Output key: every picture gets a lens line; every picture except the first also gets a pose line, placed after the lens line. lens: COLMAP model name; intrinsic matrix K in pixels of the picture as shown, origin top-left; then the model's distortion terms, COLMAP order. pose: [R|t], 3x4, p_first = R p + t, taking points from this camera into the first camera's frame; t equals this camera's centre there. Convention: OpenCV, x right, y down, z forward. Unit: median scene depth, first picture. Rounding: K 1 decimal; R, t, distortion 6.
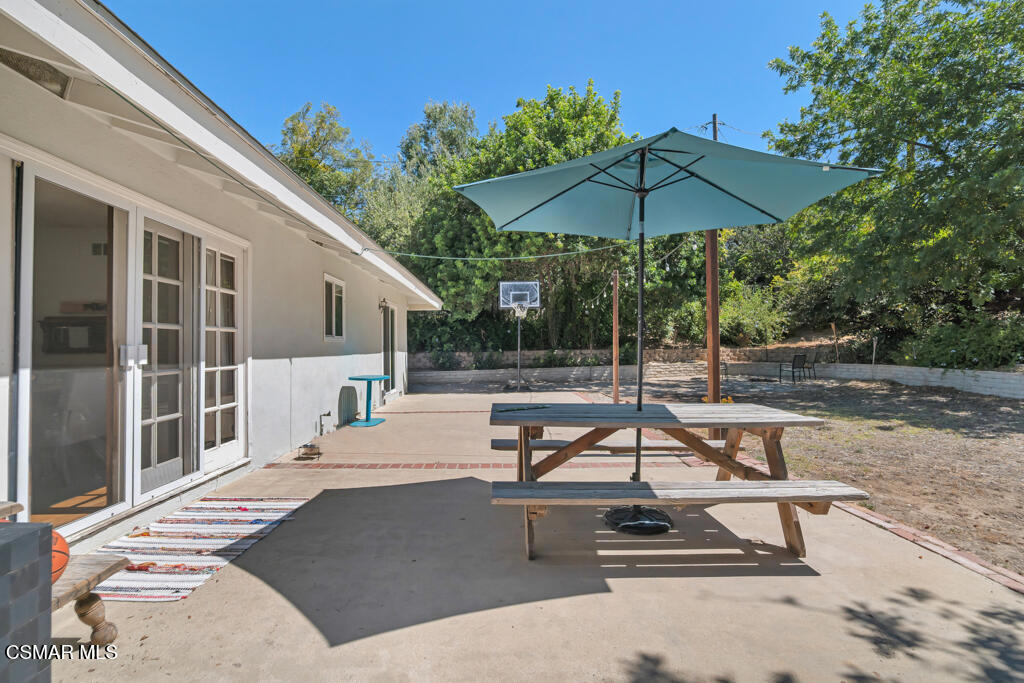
lens RADIAL K [[484.7, 0, 510.0], [0, 484.7, 338.3], [0, 0, 1]] dist [-0.010049, 0.001011]
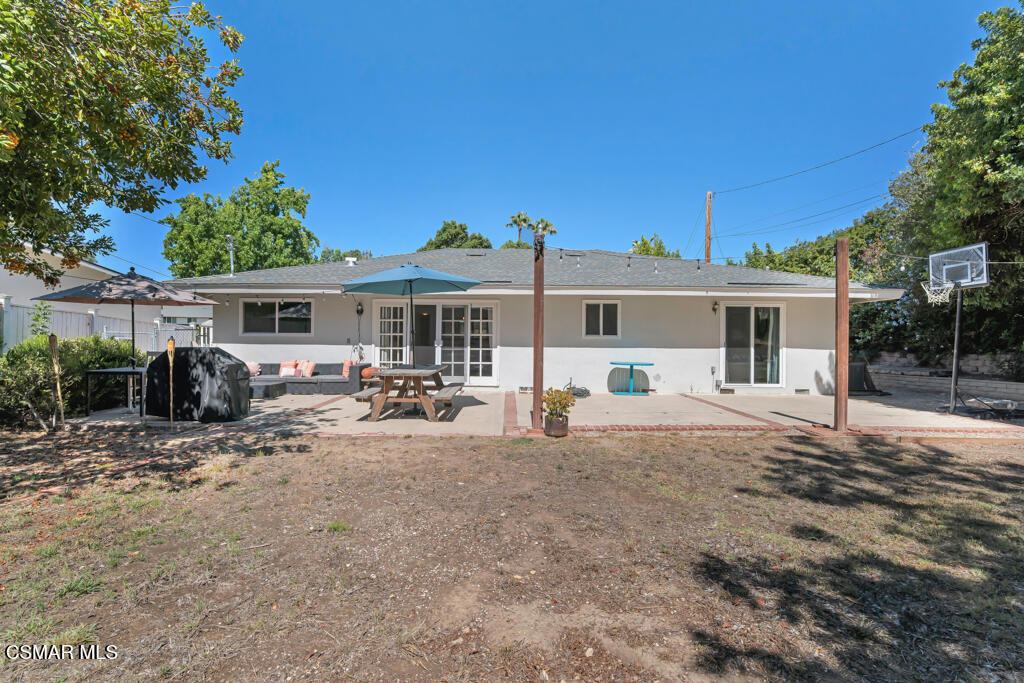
lens RADIAL K [[484.7, 0, 510.0], [0, 484.7, 338.3], [0, 0, 1]] dist [-0.010049, 0.001011]
pose [[-0.026031, 0.004495, -0.999651, 0.597516], [0.011362, 0.999927, 0.004201, -0.002588], [0.999597, -0.011249, -0.026080, 0.339469]]
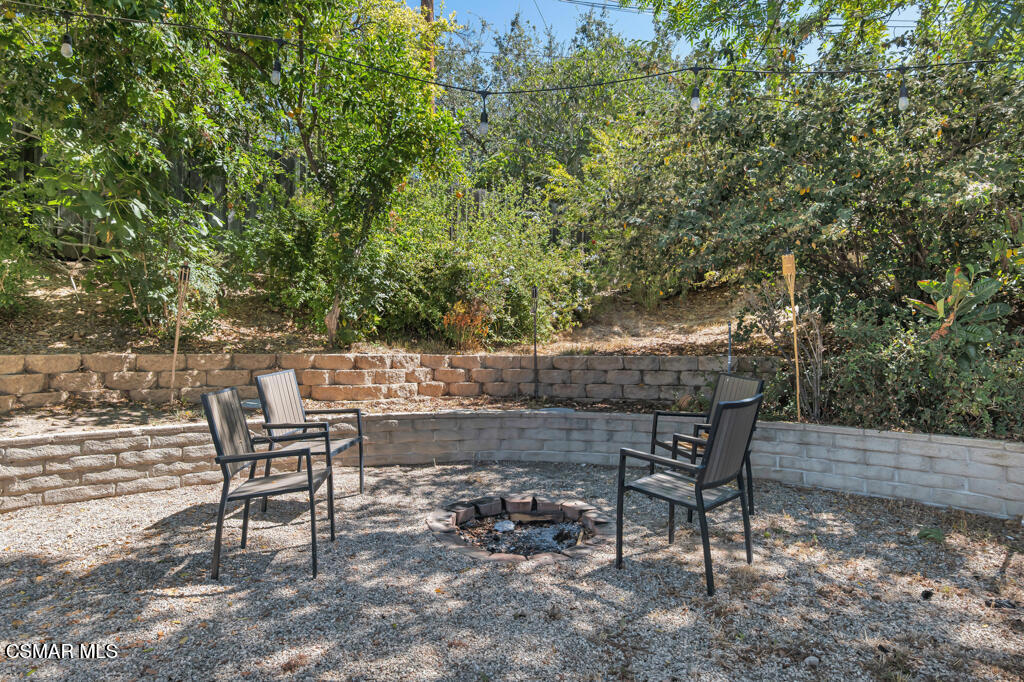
lens RADIAL K [[615.1, 0, 512.0], [0, 615.1, 341.0], [0, 0, 1]] dist [-0.001325, 0.000503]
pose [[0.892084, 0.022416, 0.451313, 0.435341], [-0.026198, 0.999654, 0.002133, 0.015204], [-0.451110, -0.013726, 0.892363, 0.838637]]
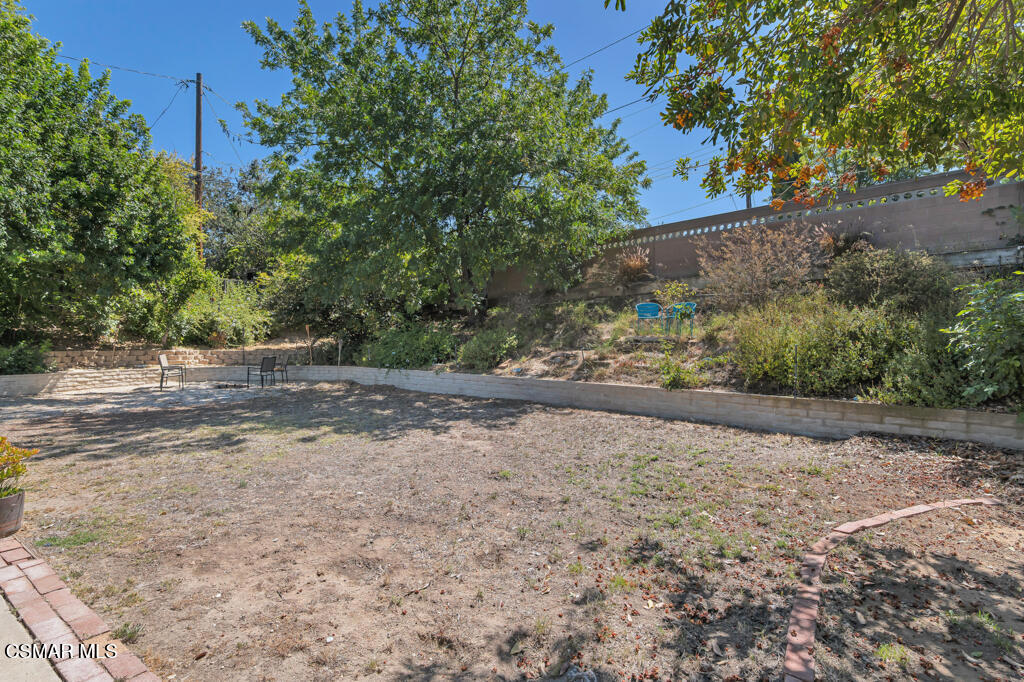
lens RADIAL K [[484.7, 0, 510.0], [0, 484.7, 337.8], [0, 0, 1]] dist [-0.010049, 0.001011]
pose [[0.600059, 0.025181, 0.799559, 0.136109], [-0.021033, 0.999656, -0.015697, 0.002355], [-0.799679, -0.007398, 0.600382, 0.079357]]
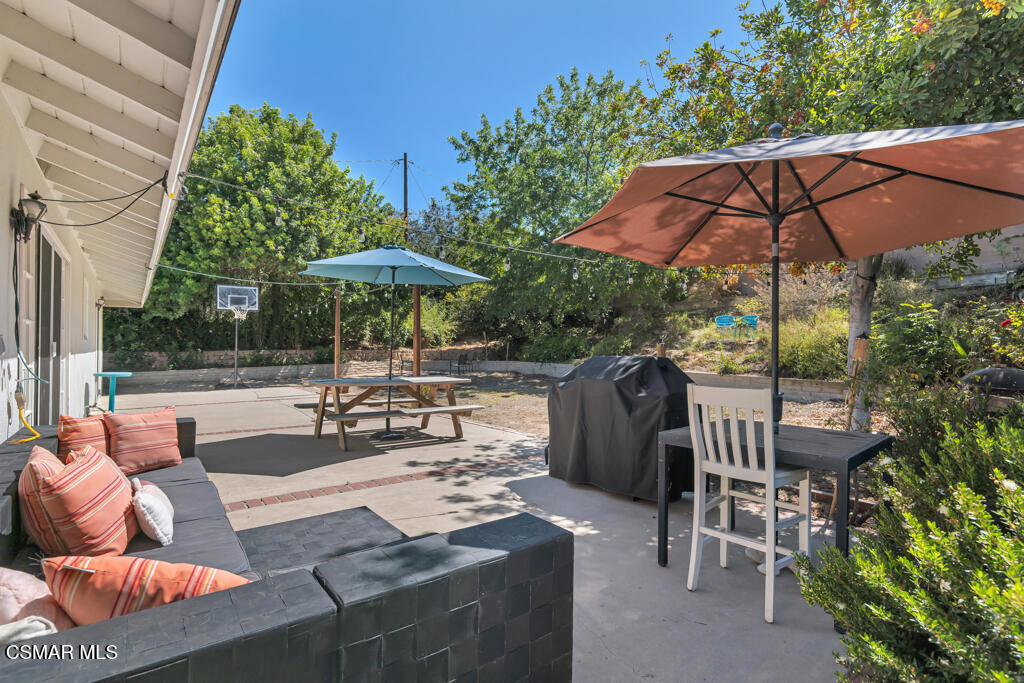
lens RADIAL K [[484.7, 0, 510.0], [0, 484.7, 338.3], [0, 0, 1]] dist [-0.010049, 0.001011]
pose [[0.804965, 0.019220, 0.593010, -0.108670], [-0.017162, 0.999811, -0.009109, -0.001329], [-0.593074, -0.002844, 0.805143, -0.184485]]
